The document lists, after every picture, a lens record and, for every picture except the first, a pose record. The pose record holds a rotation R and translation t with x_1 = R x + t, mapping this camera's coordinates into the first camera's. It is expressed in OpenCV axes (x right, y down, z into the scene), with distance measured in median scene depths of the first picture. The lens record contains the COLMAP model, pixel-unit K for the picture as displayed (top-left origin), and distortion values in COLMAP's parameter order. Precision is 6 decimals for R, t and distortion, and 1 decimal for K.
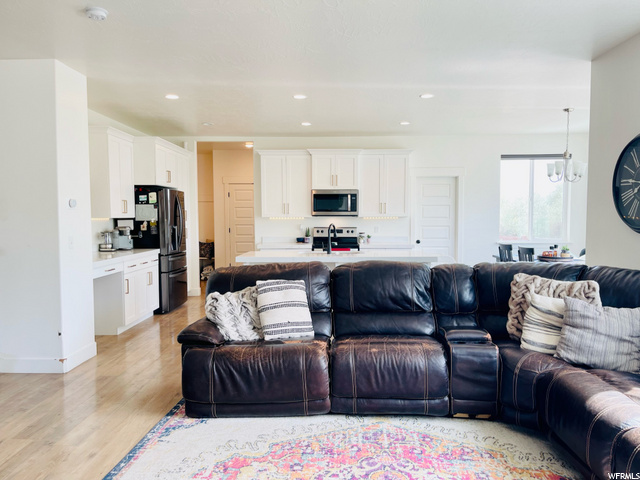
lens RADIAL K [[483.6, 0, 325.3], [0, 483.6, 243.6], [0, 0, 1]] dist [0.070065, -0.066808]
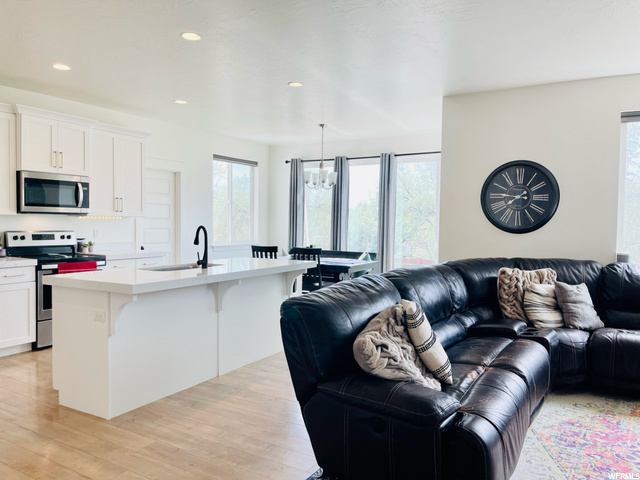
lens RADIAL K [[486.6, 0, 320.0], [0, 486.6, 240.0], [0, 0, 1]] dist [0.073324, -0.096419]
pose [[0.498535, -0.023477, 0.866551, -0.791433], [0.034704, 0.999372, 0.007110, -0.028069], [-0.866174, 0.026529, 0.499037, 0.732173]]
